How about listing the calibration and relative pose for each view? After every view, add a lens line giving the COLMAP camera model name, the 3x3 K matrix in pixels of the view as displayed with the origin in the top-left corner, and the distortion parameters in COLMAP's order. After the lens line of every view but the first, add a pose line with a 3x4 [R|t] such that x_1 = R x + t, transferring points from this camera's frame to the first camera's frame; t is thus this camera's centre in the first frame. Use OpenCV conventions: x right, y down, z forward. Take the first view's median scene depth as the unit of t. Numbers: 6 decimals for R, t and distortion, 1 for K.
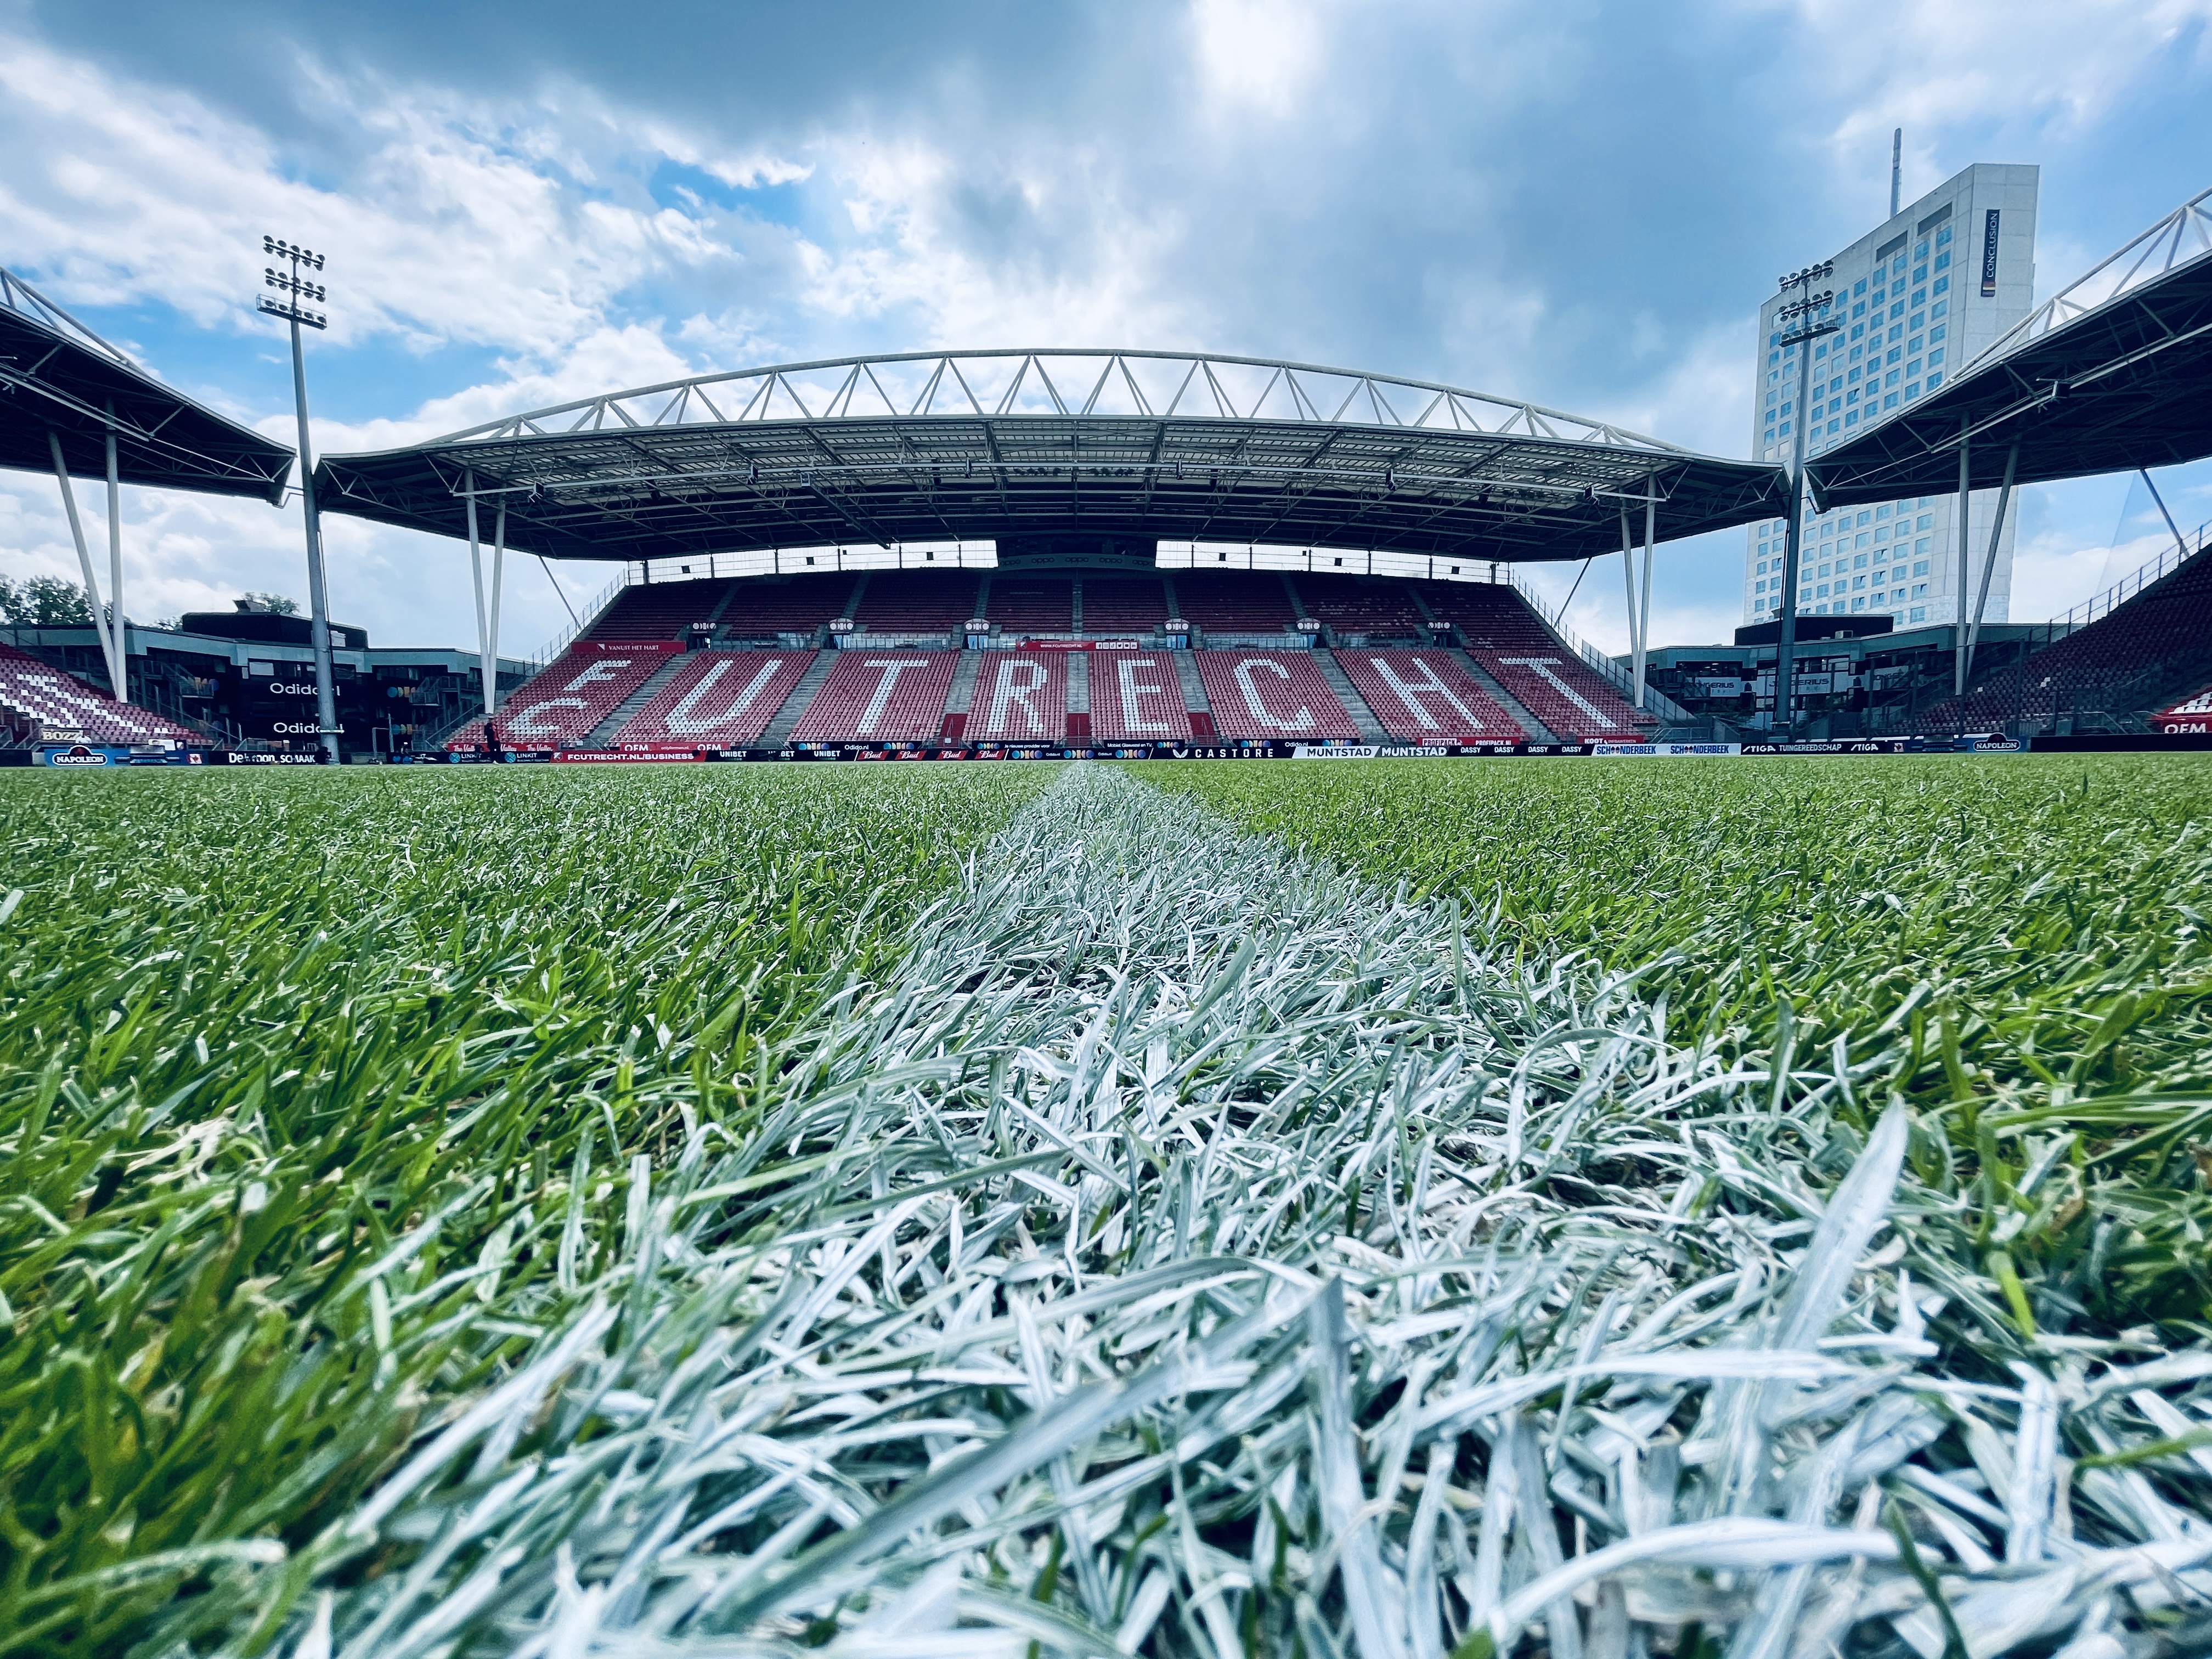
lens RADIAL K [[893.8, 0, 1106.0], [0, 893.8, 829.5], [0, 0, 1]] dist [0.001831, 0.000175]
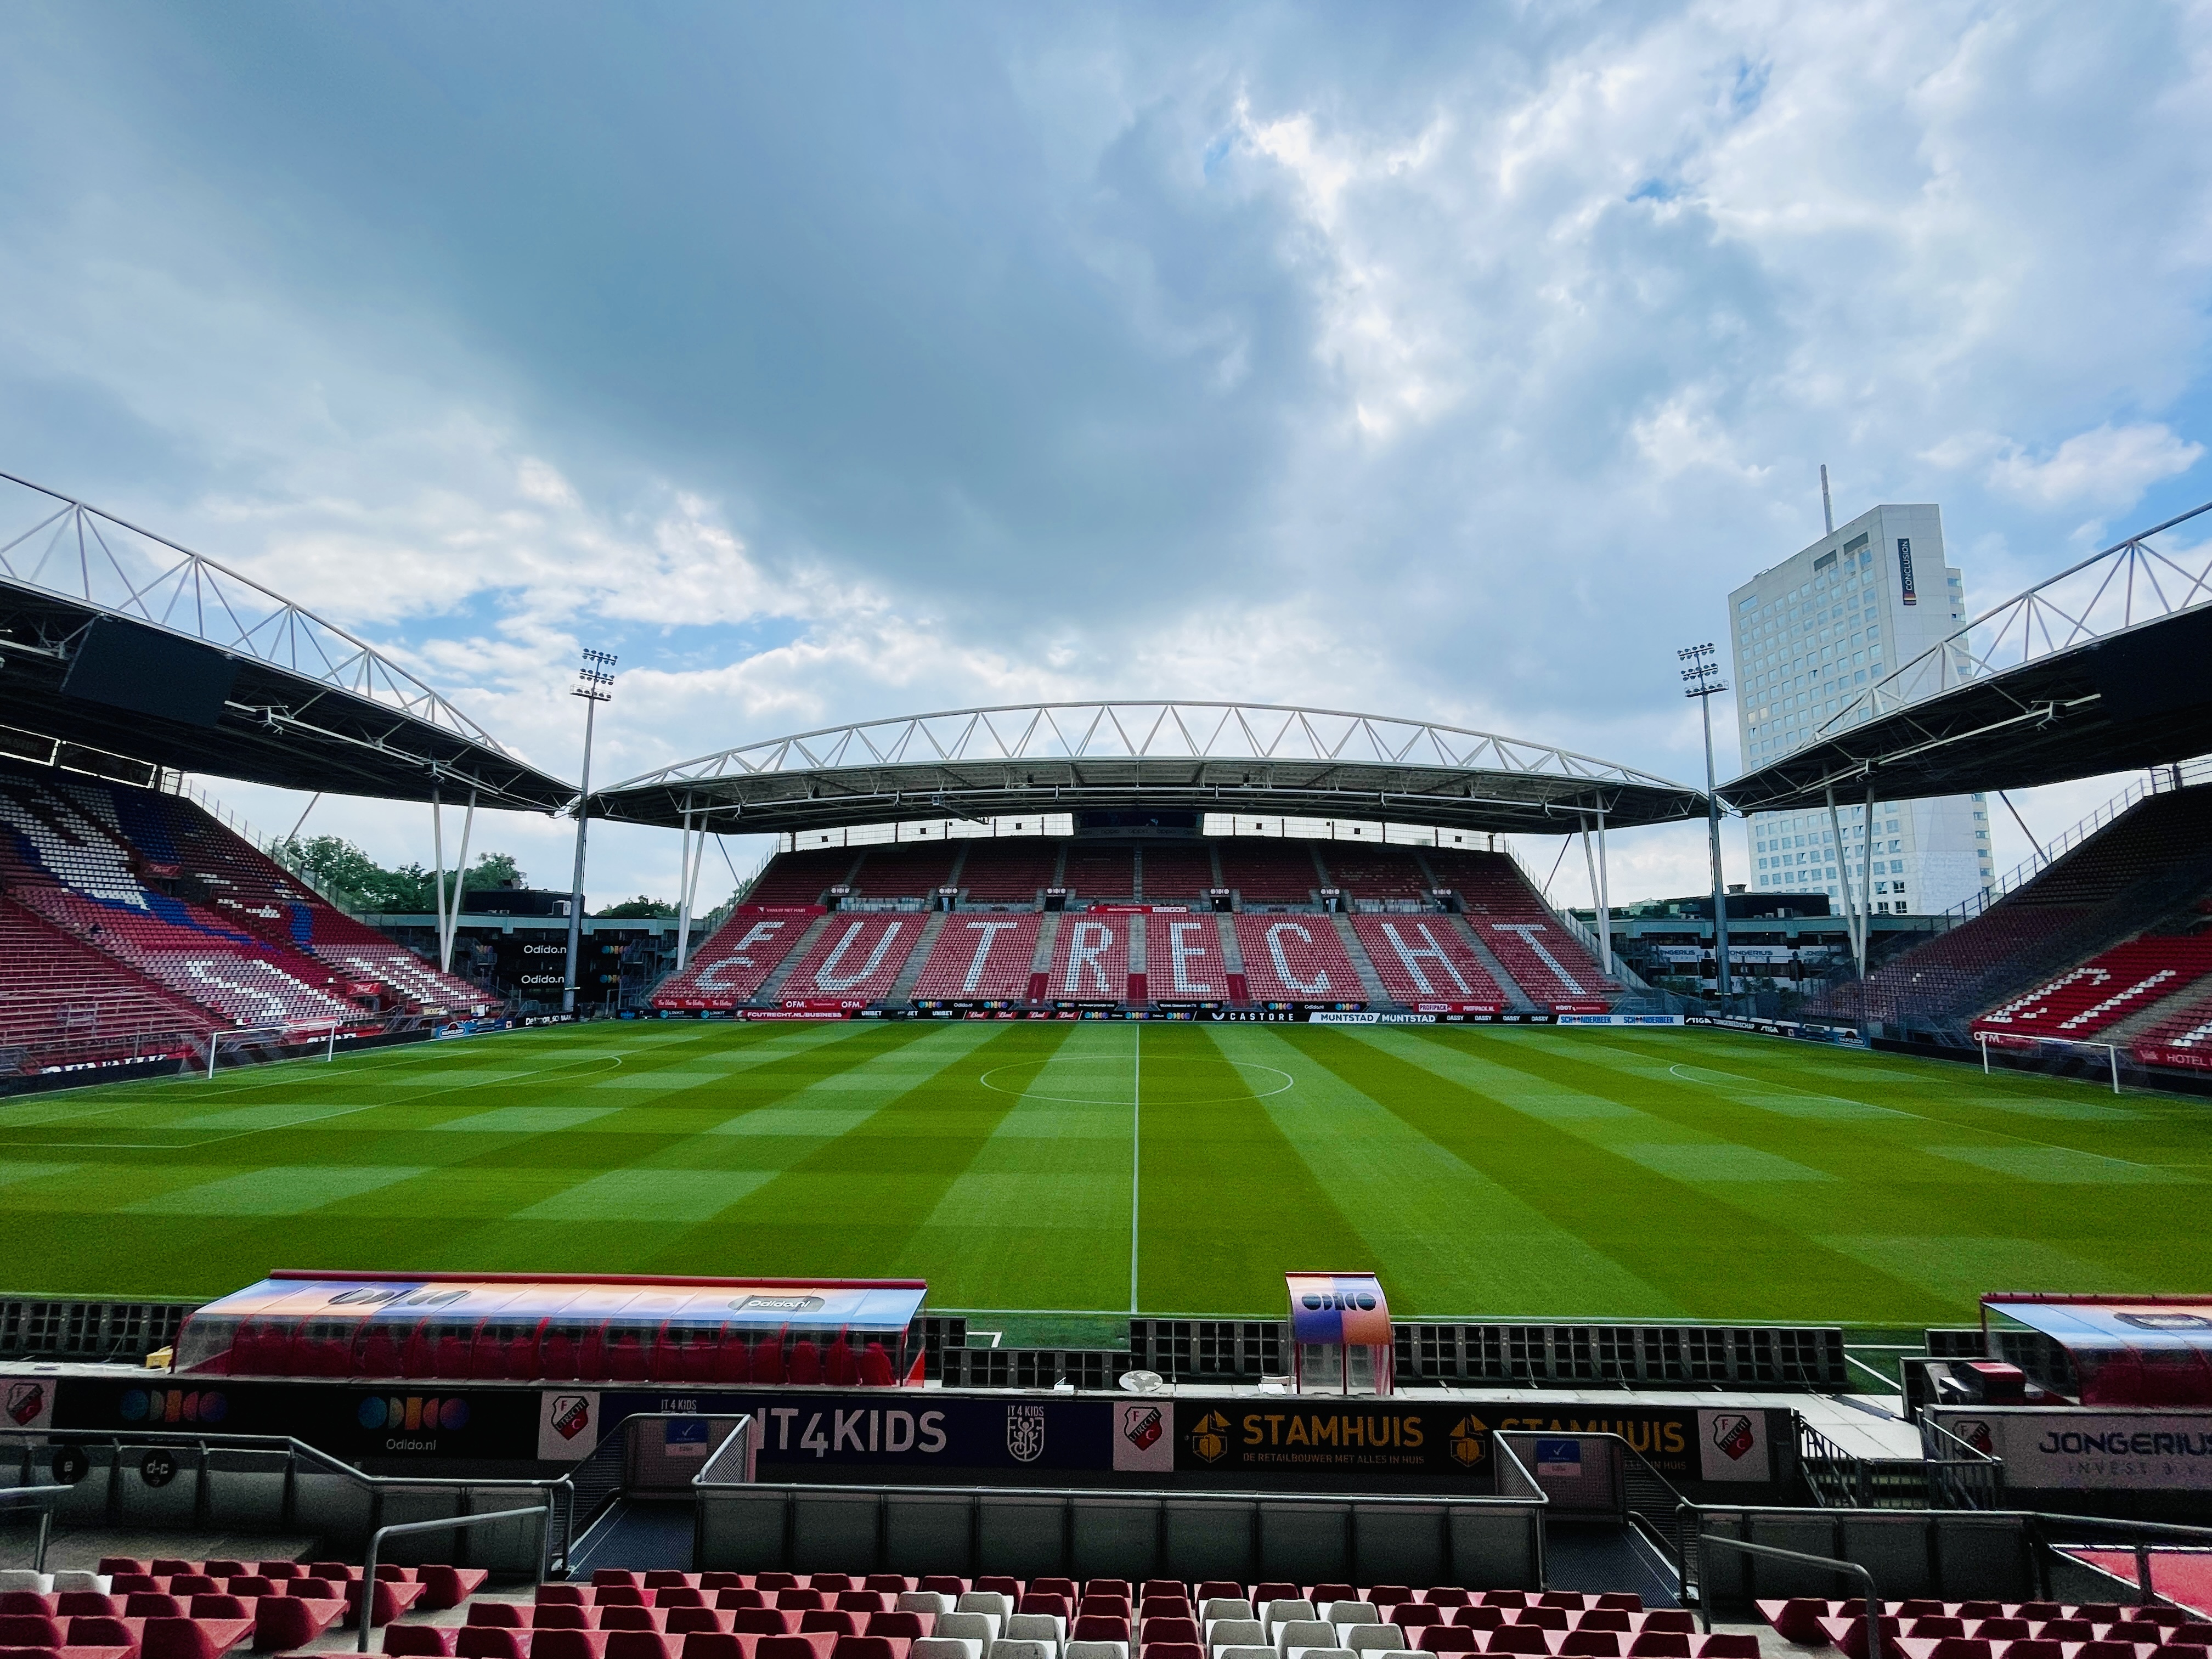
lens RADIAL K [[893.8, 0, 1106.0], [0, 893.8, 829.5], [0, 0, 1]] dist [0.001831, 0.000175]
pose [[0.997662, 0.002515, -0.068298, 0.009723], [-0.016408, 0.978911, -0.203627, -0.074595], [0.066346, 0.204272, 0.976663, -0.257359]]
